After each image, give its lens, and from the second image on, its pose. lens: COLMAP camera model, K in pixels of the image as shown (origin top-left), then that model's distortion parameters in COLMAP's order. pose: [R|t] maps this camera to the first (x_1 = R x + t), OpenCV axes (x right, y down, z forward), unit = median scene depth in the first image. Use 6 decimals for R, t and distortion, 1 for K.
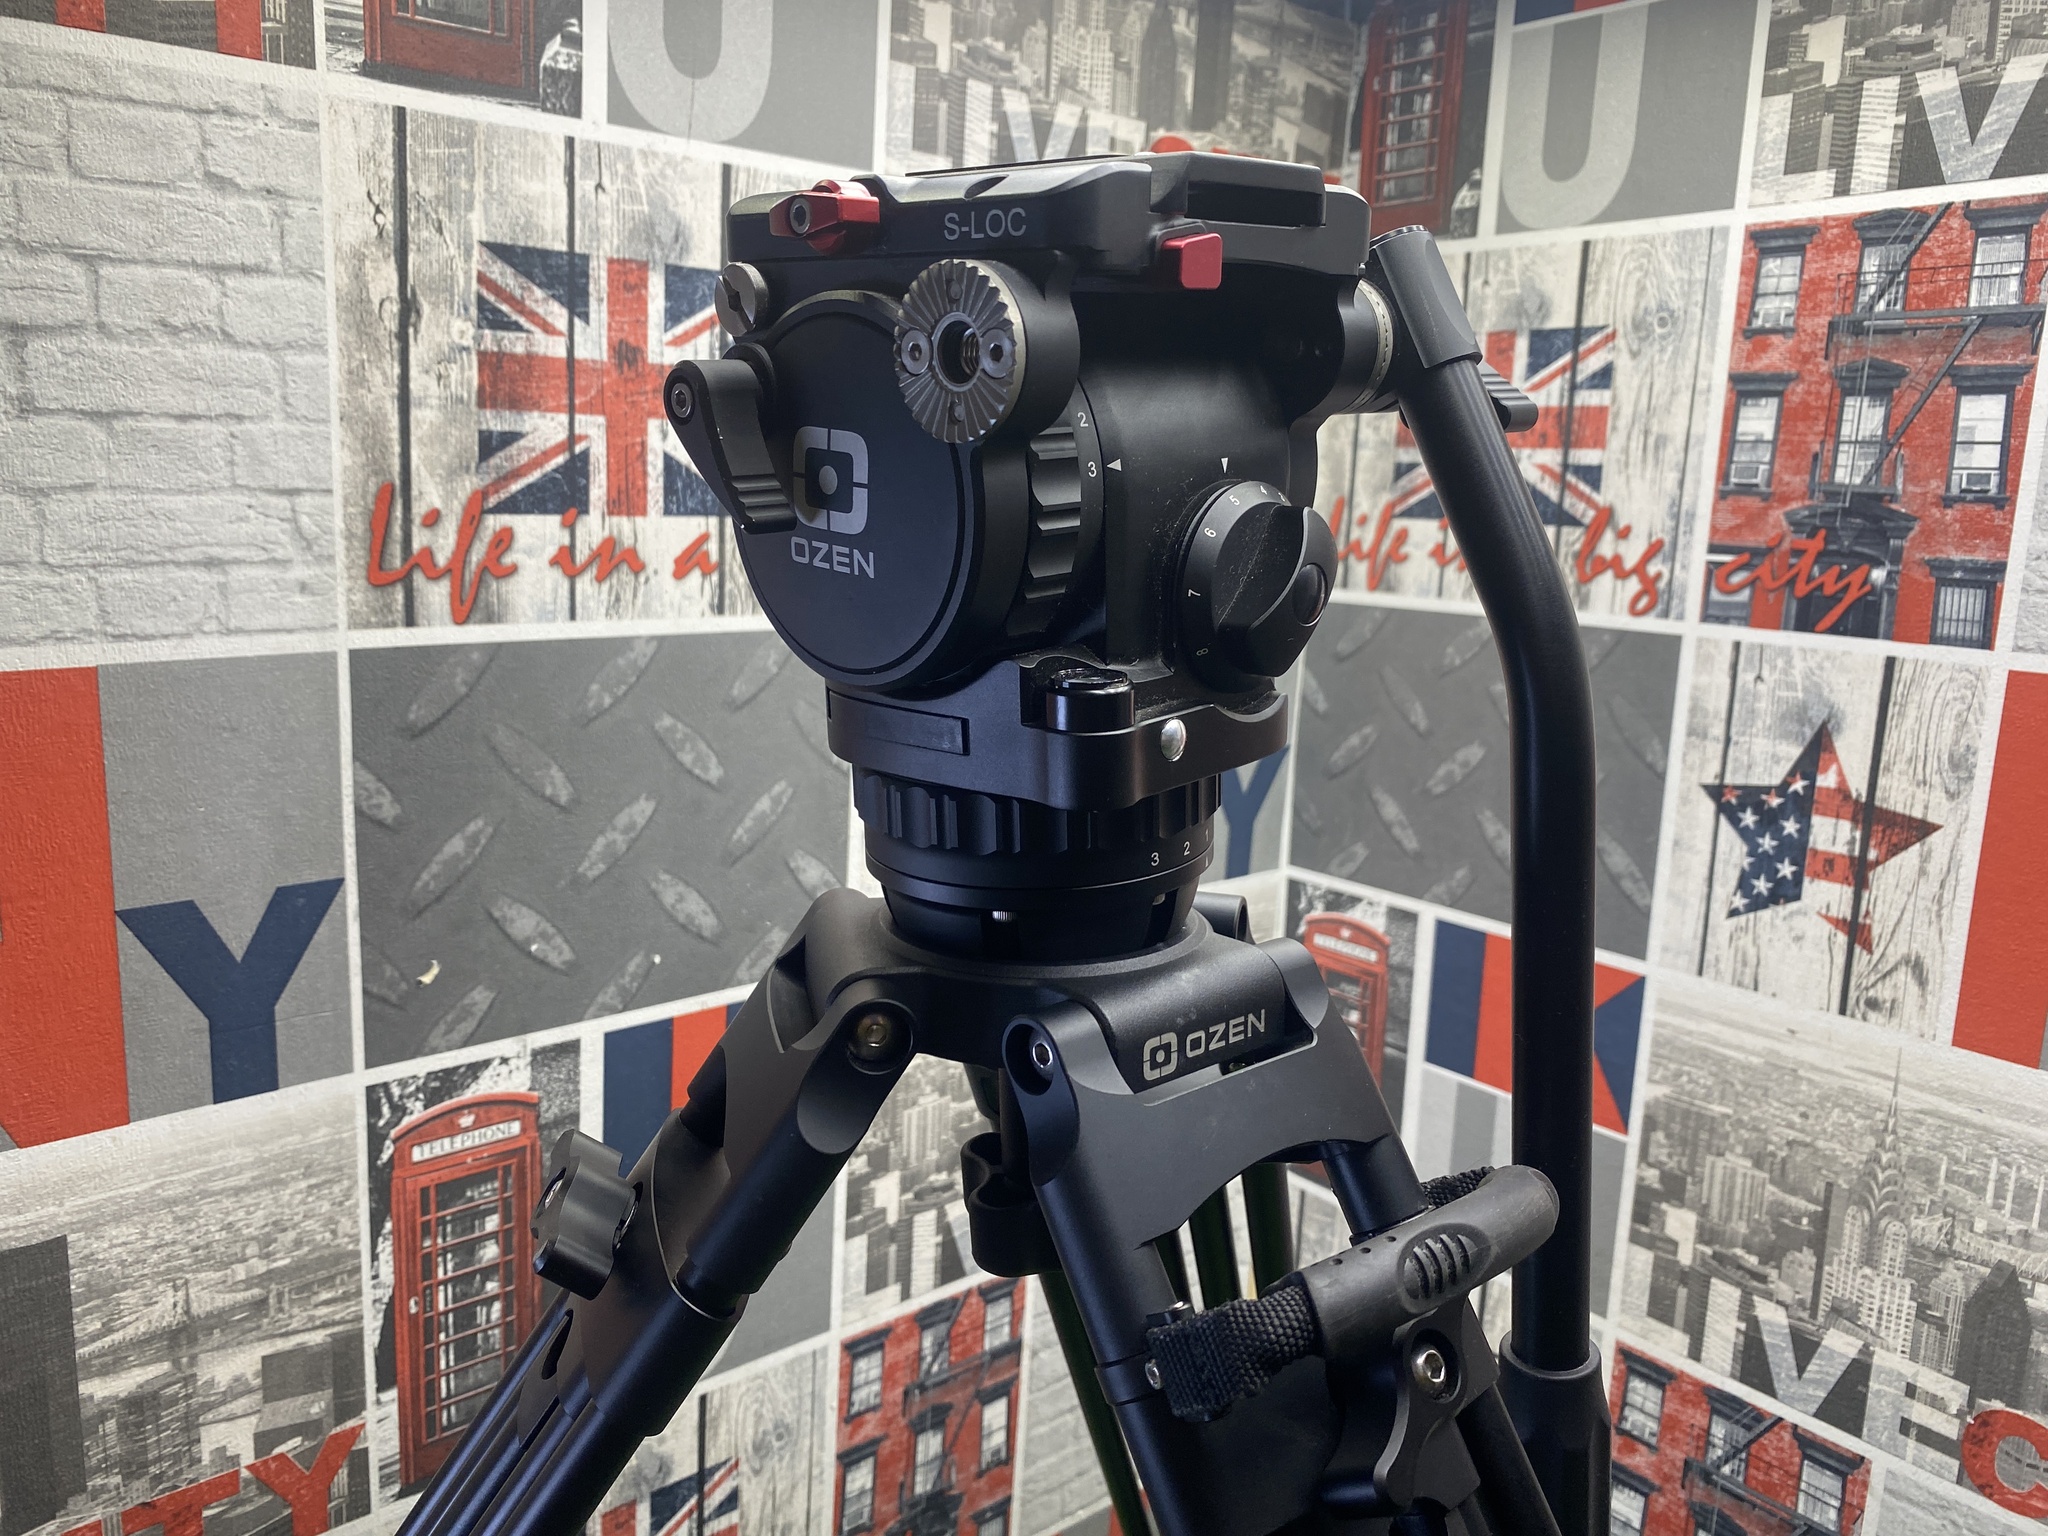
lens RADIAL K [[1562.2, 0, 1002.6], [0, 1562.2, 773.5], [0, 0, 1]] dist [-0.005154, 0.005601]
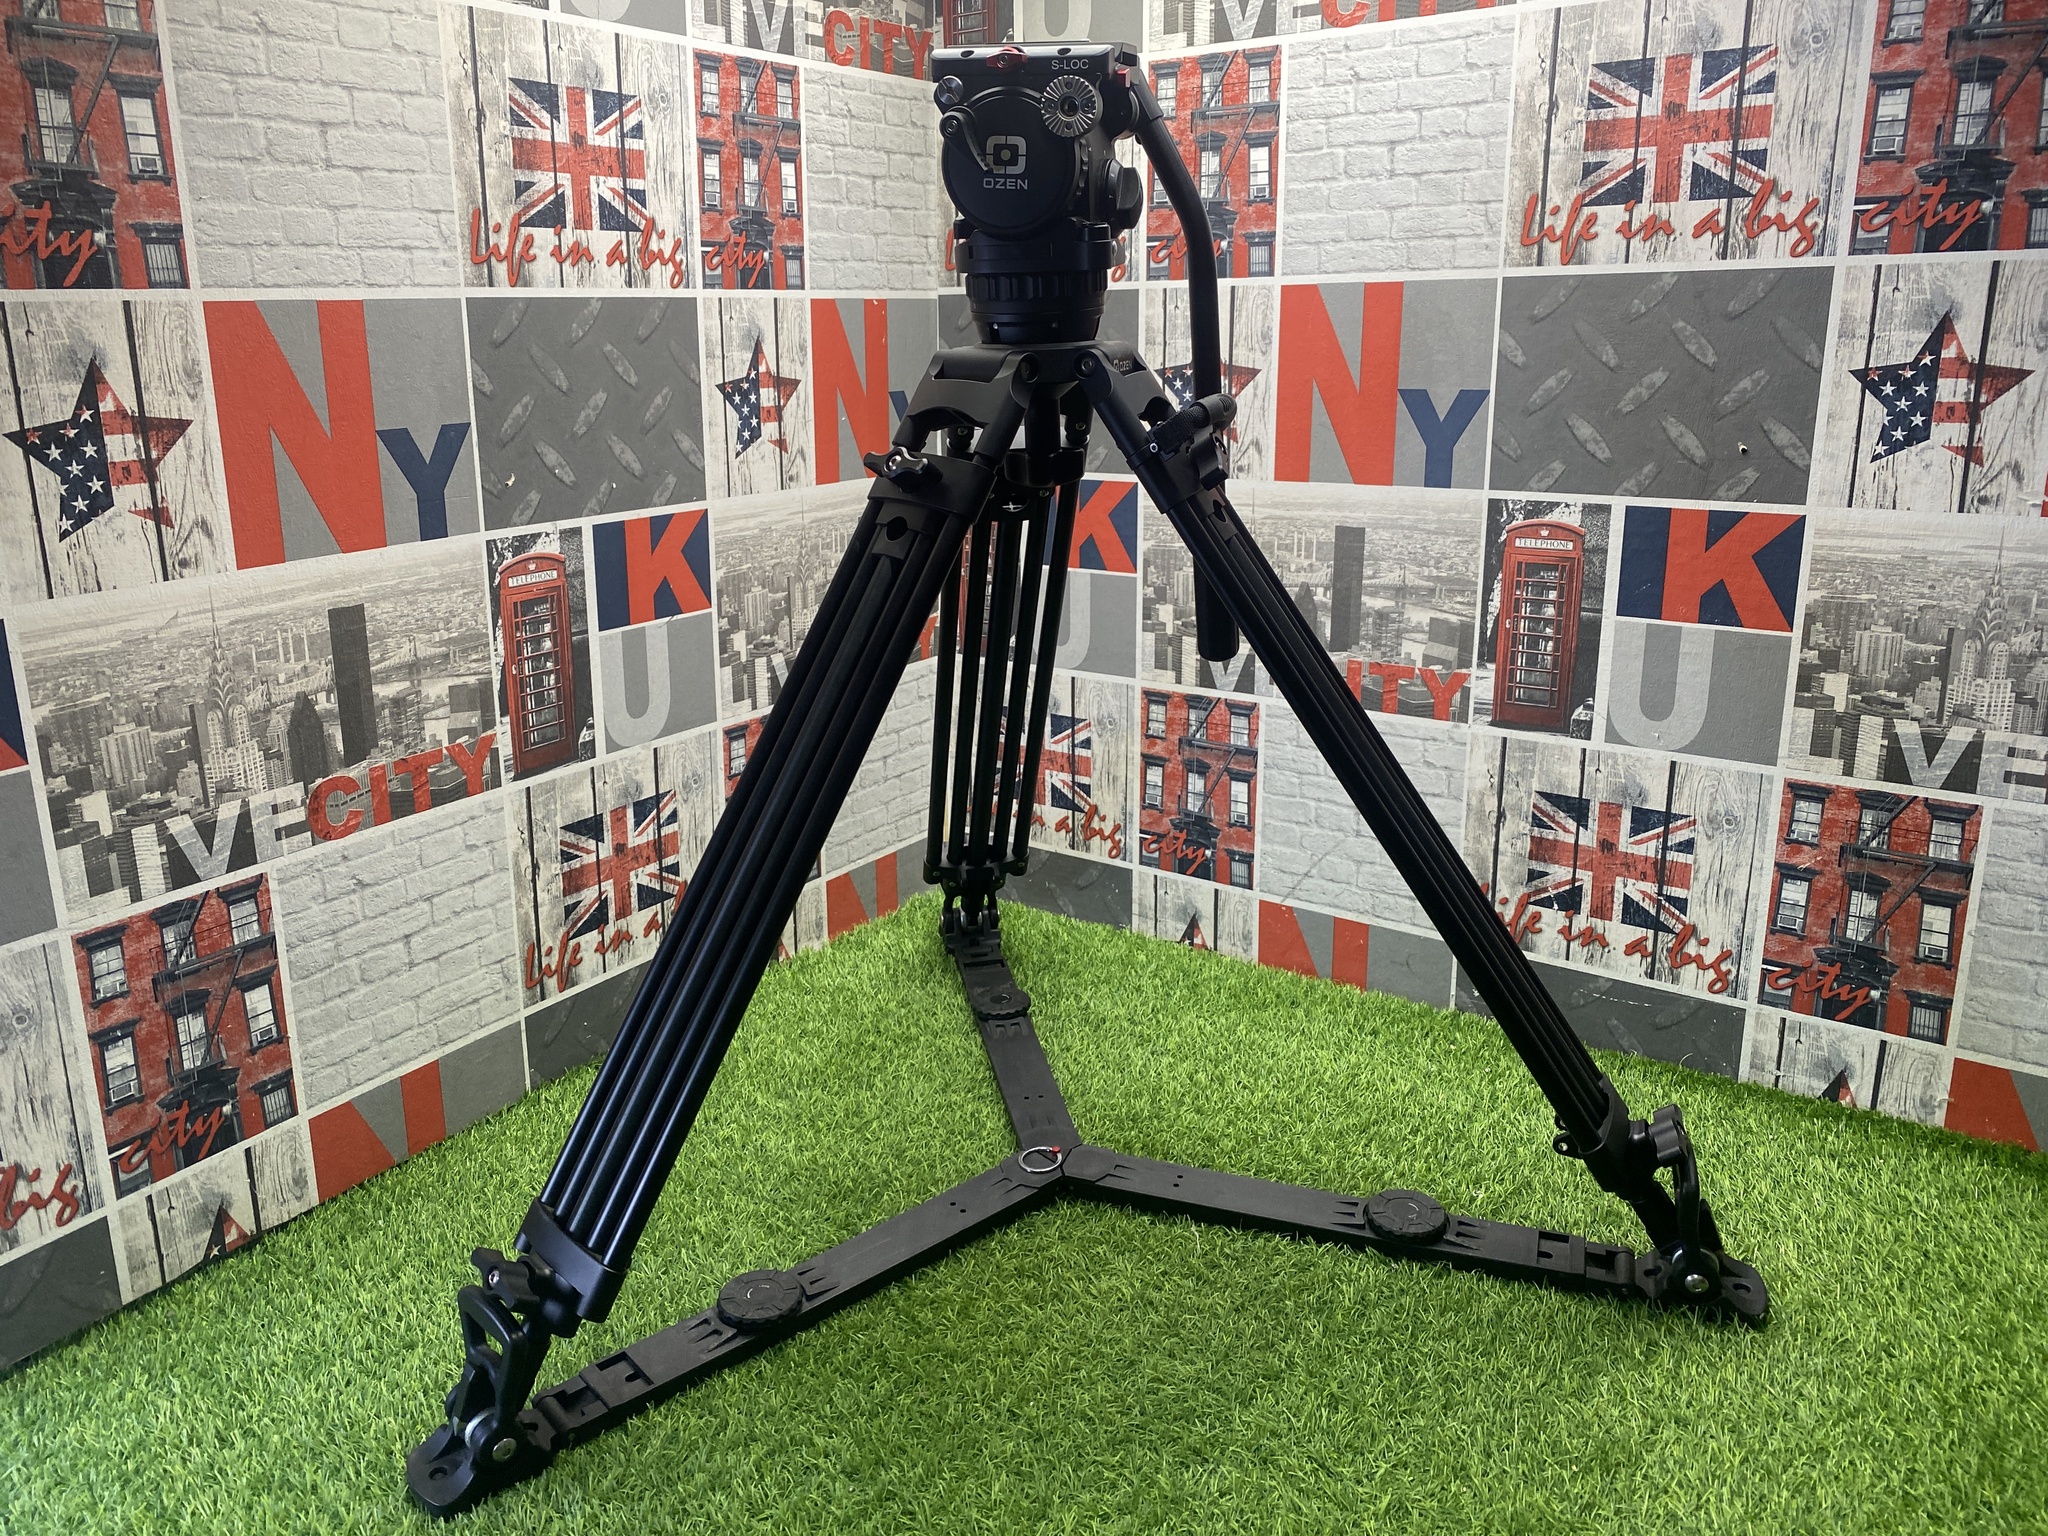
lens RADIAL K [[1564.2, 0, 1015.8], [0, 1564.2, 753.5], [0, 0, 1]] dist [0.010372, -0.012347]
pose [[0.964024, -0.114632, 0.239828, -0.249742], [0.094502, 0.991091, 0.093853, 0.308612], [-0.248450, -0.067812, 0.966268, -0.918711]]
